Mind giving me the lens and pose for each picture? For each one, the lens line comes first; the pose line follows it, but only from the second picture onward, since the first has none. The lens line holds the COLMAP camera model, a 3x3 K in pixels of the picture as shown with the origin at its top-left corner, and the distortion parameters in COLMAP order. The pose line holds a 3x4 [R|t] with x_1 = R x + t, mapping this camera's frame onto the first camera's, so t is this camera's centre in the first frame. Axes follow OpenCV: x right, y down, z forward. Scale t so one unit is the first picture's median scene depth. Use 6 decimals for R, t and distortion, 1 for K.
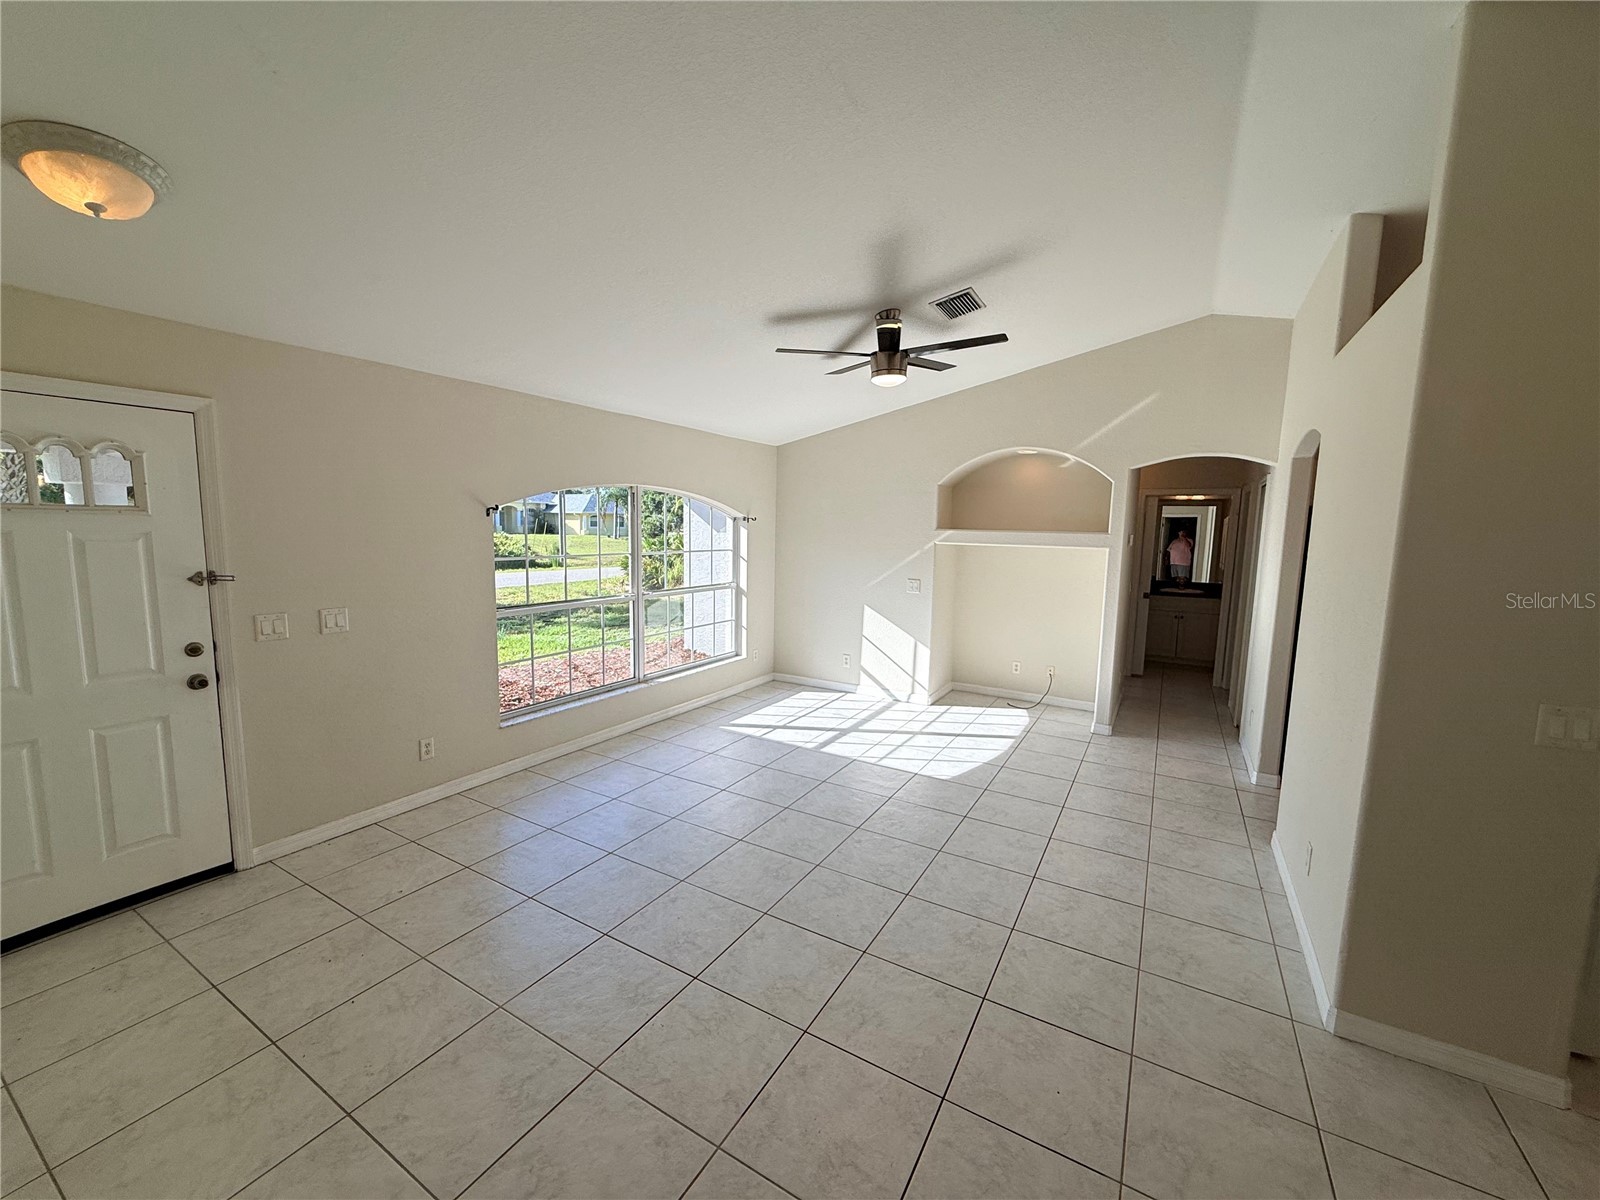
lens RADIAL K [[637.5, 0, 797.4], [0, 637.5, 601.7], [0, 0, 1]] dist [0.001139, -0.000189]
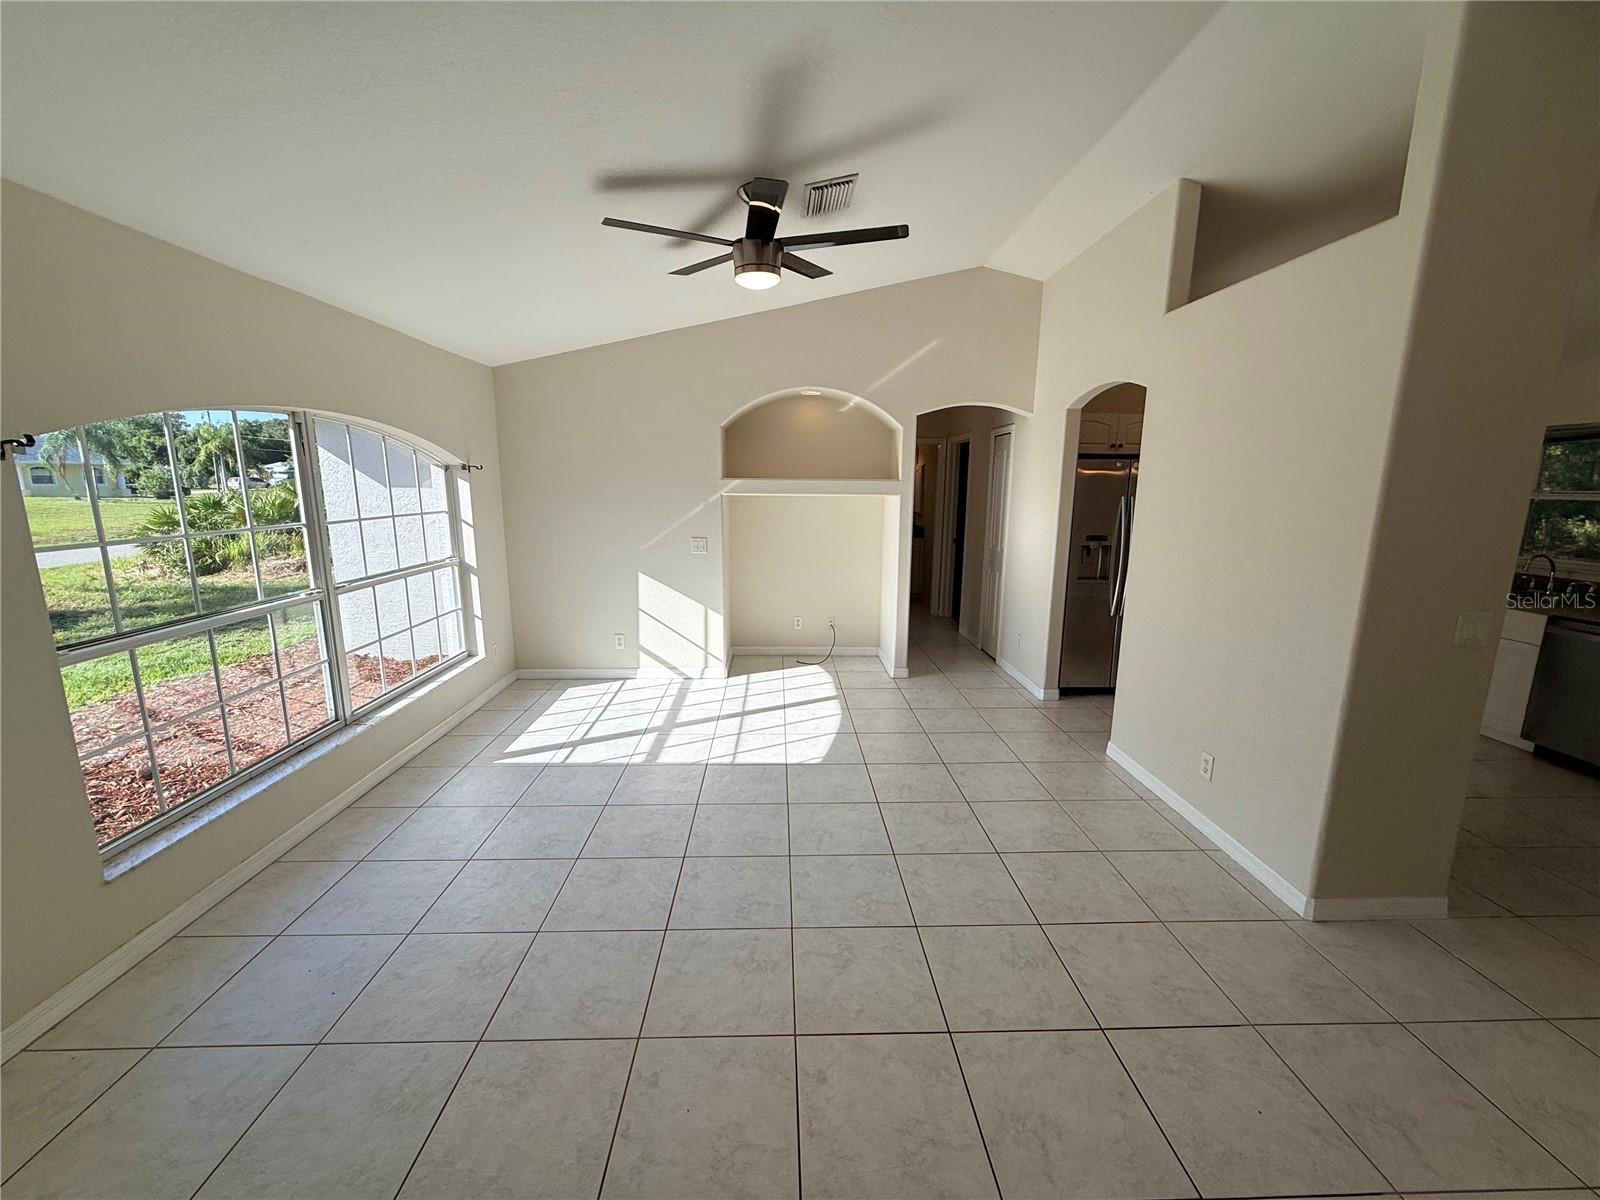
lens RADIAL K [[637.5, 0, 797.4], [0, 637.5, 601.7], [0, 0, 1]] dist [0.001139, -0.000189]
pose [[0.845404, -0.113899, 0.521841, -0.179294], [0.074432, 0.992588, 0.096063, -0.023903], [-0.528915, -0.042370, 0.847616, 0.214407]]
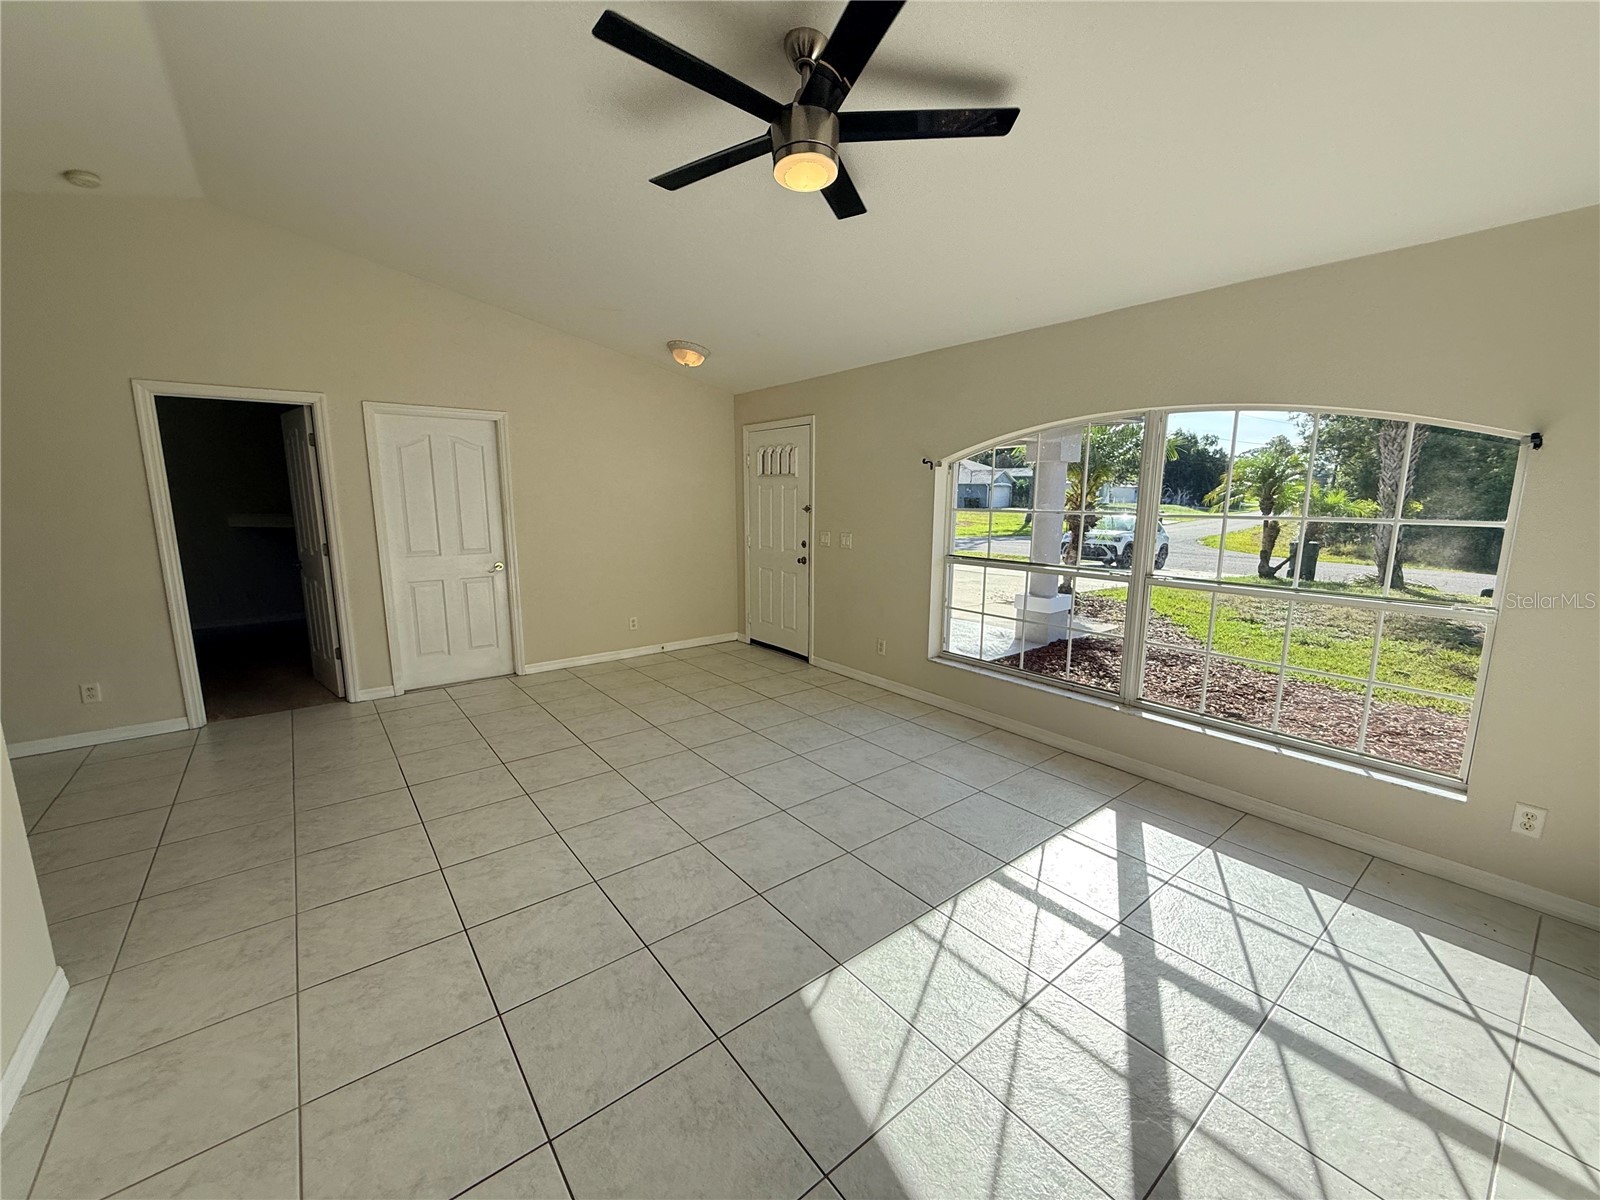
lens RADIAL K [[637.5, 0, 797.4], [0, 637.5, 601.7], [0, 0, 1]] dist [0.001139, -0.000189]
pose [[-0.359699, 0.137161, -0.922932, 0.482021], [-0.119796, 0.974162, 0.191463, -0.066856], [0.925346, 0.179432, -0.333973, 0.859008]]
